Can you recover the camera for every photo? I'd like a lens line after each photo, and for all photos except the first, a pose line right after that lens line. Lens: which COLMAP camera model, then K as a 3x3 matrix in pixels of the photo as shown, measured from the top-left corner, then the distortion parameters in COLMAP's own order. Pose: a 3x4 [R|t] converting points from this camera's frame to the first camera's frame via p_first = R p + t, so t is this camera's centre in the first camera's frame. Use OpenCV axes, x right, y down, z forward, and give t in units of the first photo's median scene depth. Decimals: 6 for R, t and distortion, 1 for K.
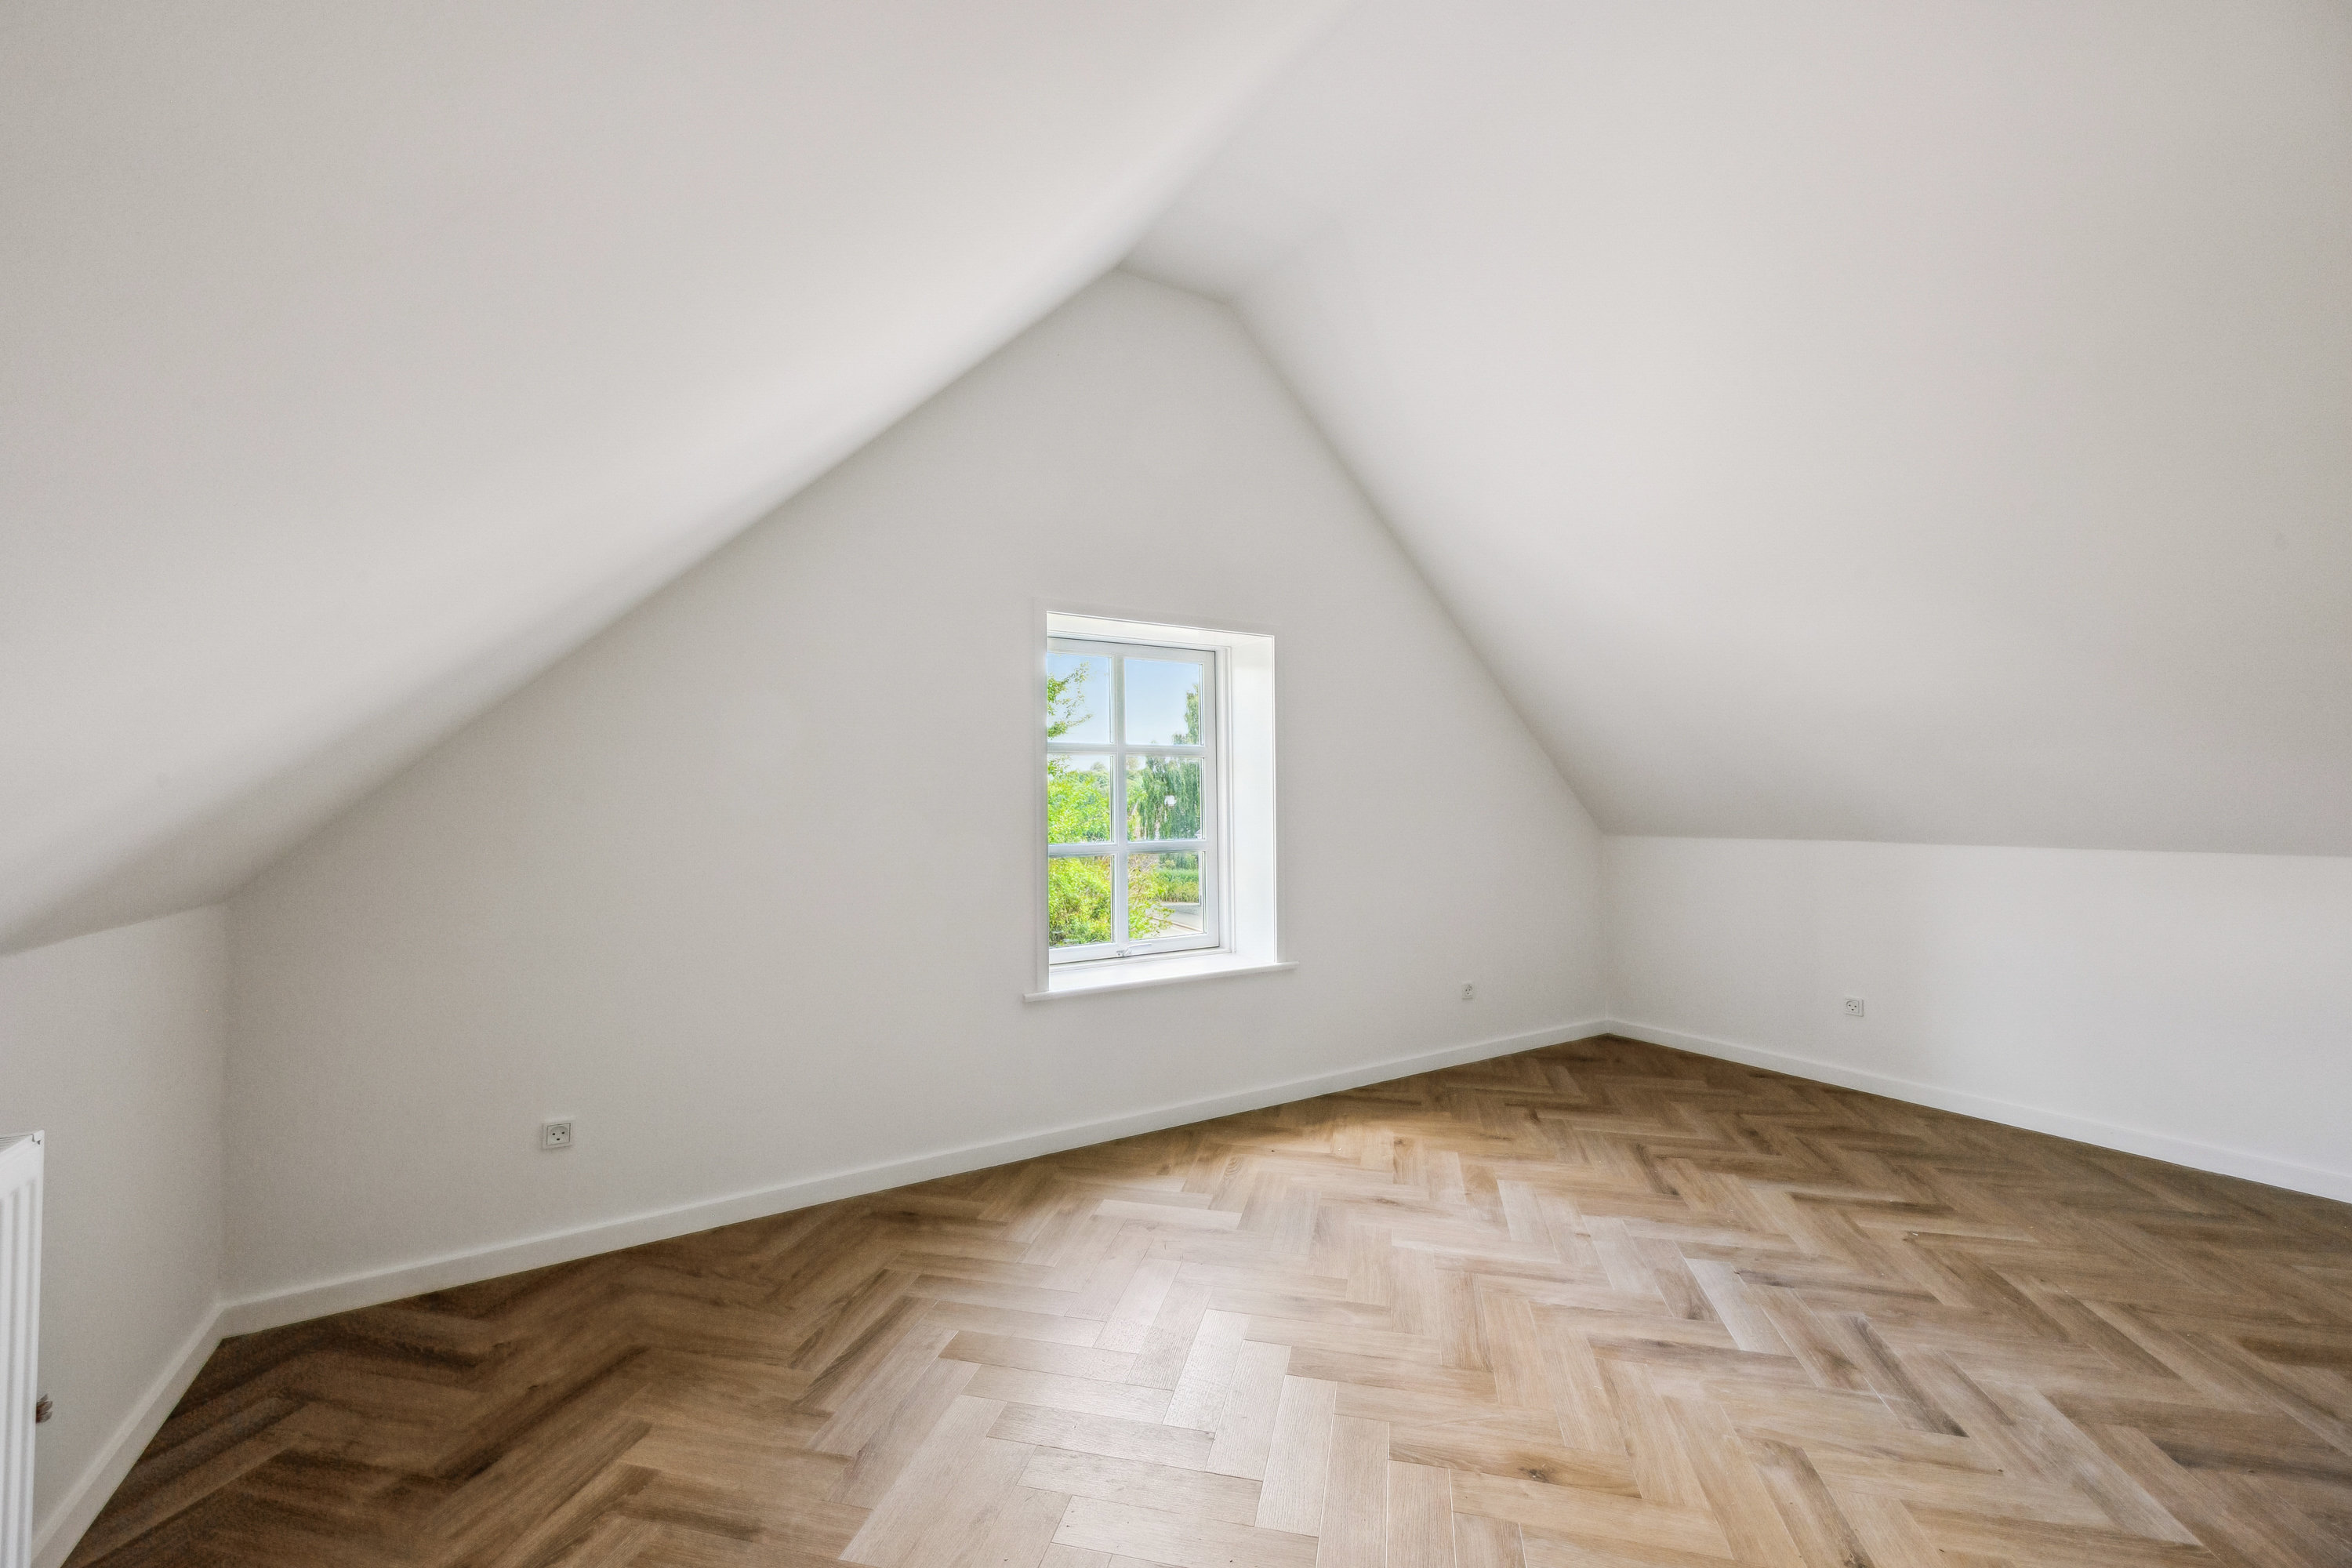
lens RADIAL K [[931.4, 0, 1172.4], [0, 931.4, 788.1], [0, 0, 1]] dist [0.000676, 0.000188]
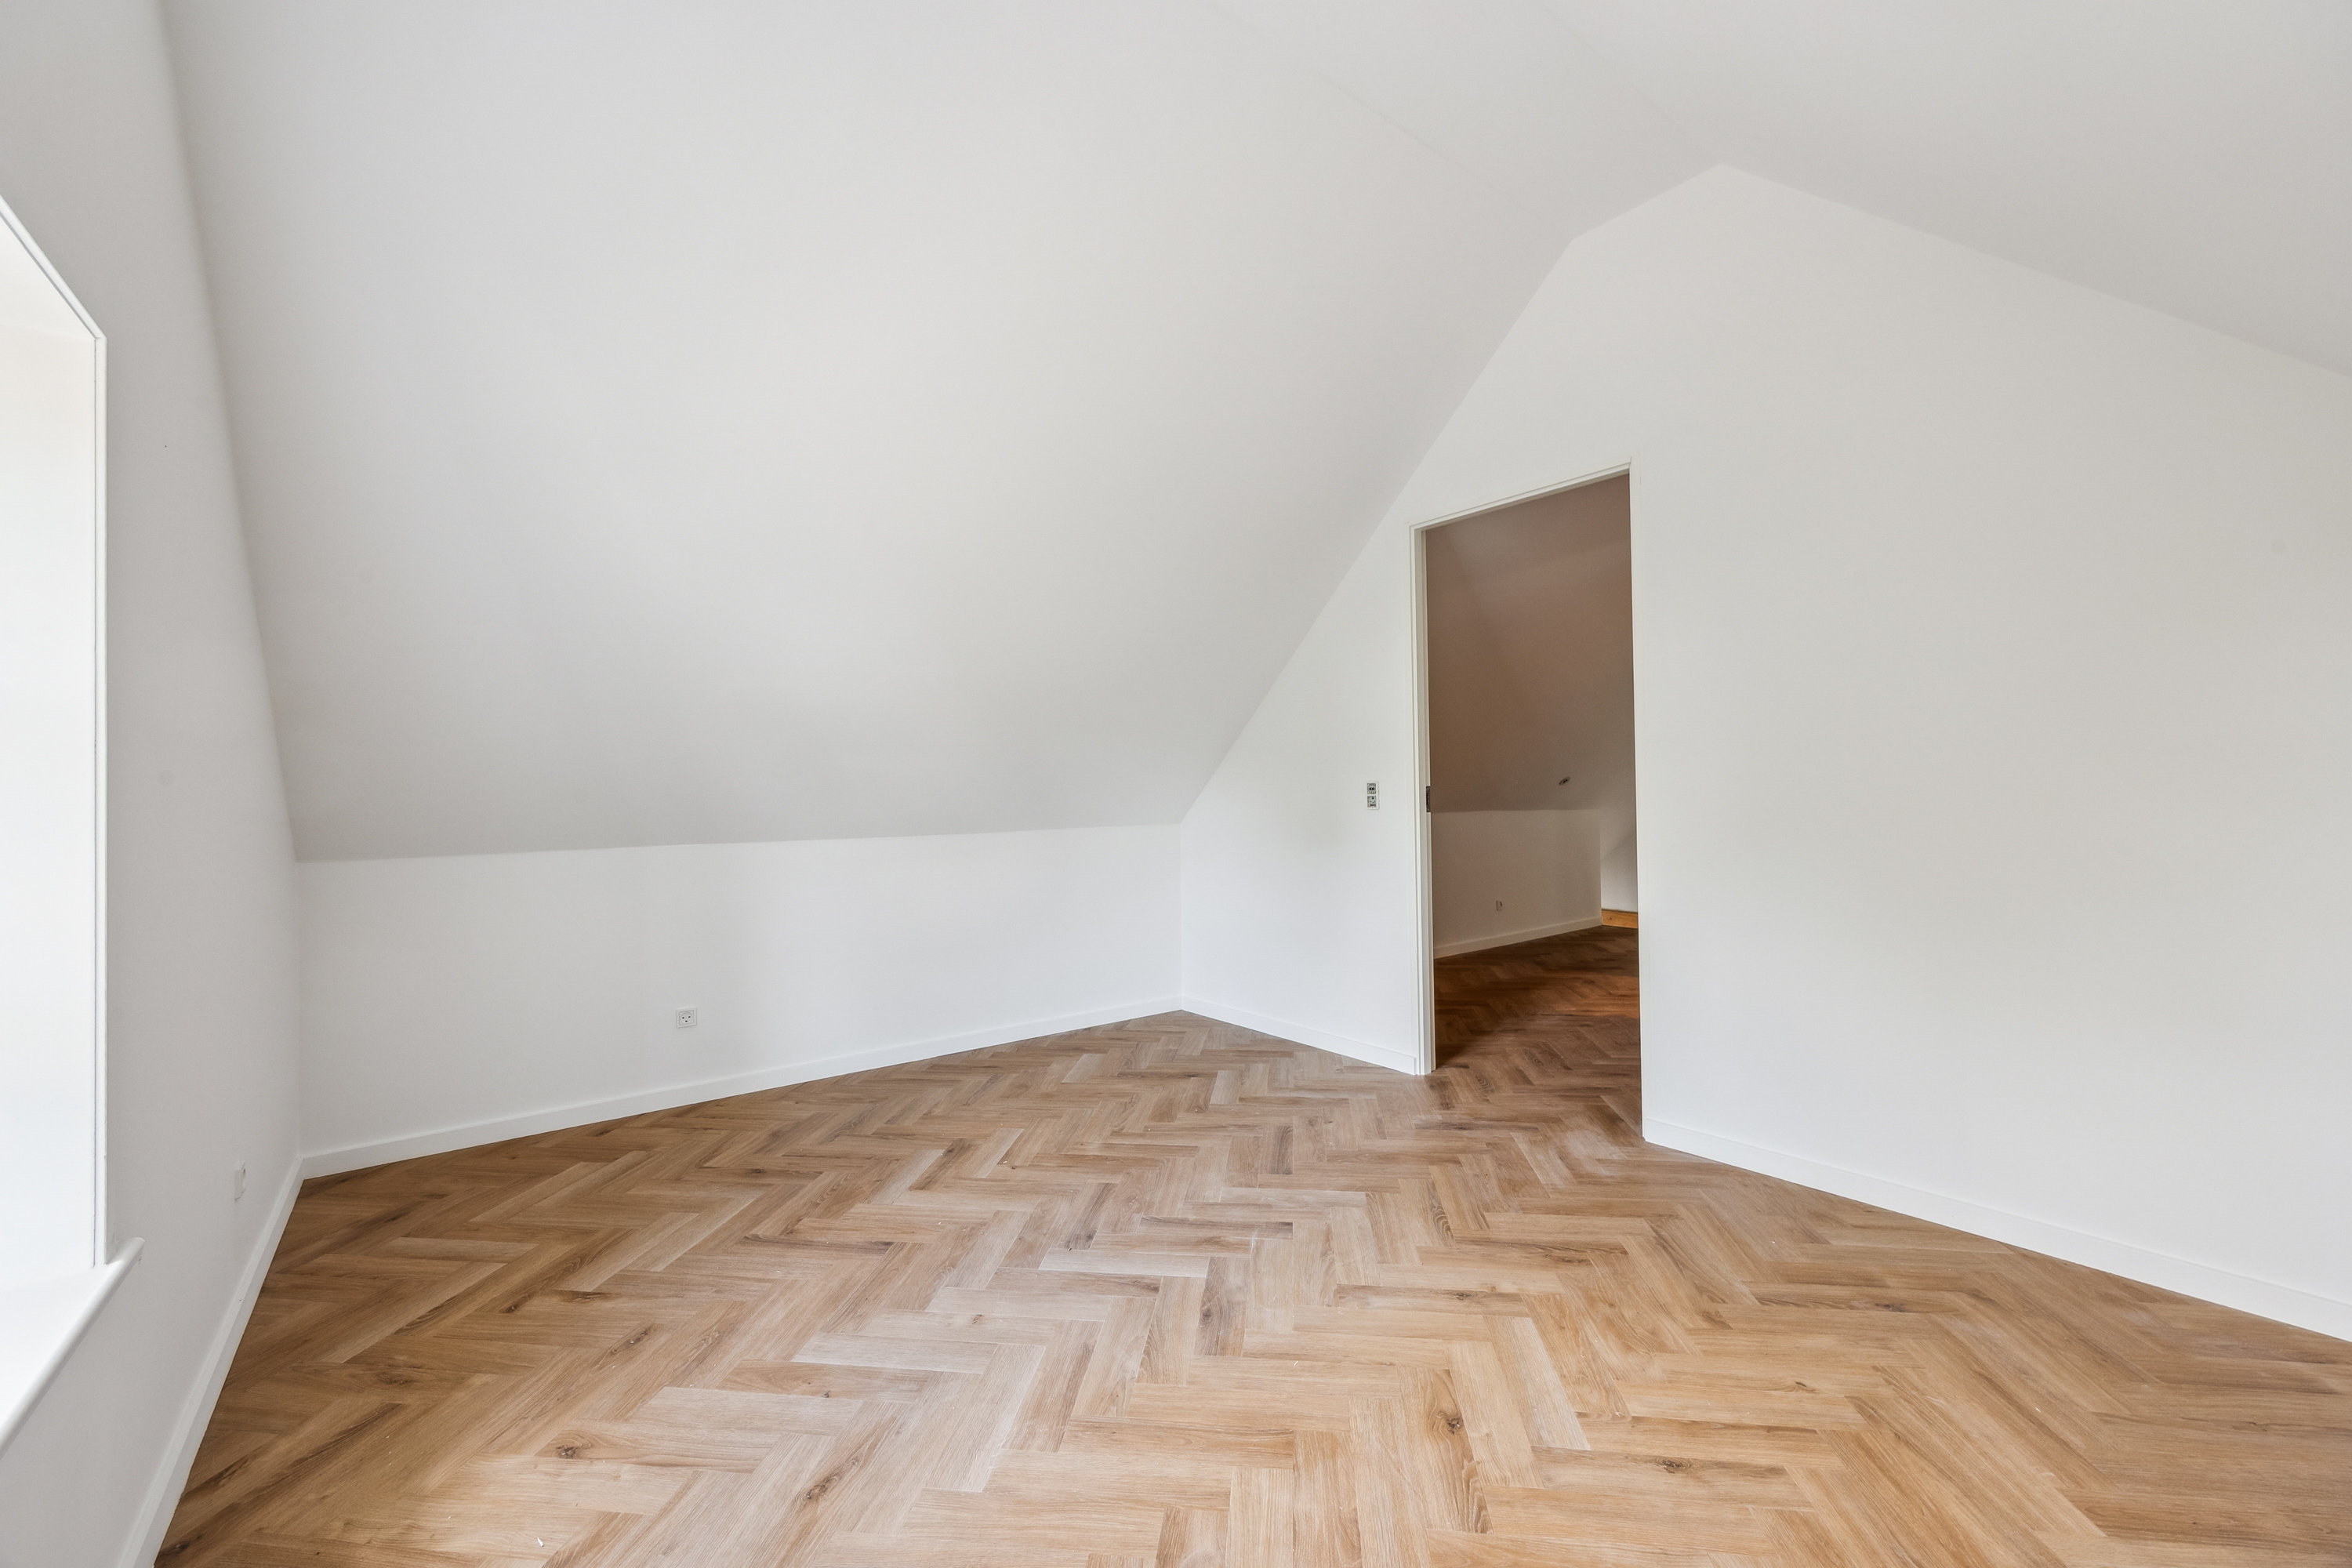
lens RADIAL K [[931.4, 0, 1170.7], [0, 931.4, 784.7], [0, 0, 1]] dist [0.000676, 0.000188]
pose [[-0.104966, 0.016313, 0.994342, -0.379025], [0.003919, 0.999864, -0.015990, 0.019759], [-0.994468, 0.002219, -0.105015, 0.858434]]
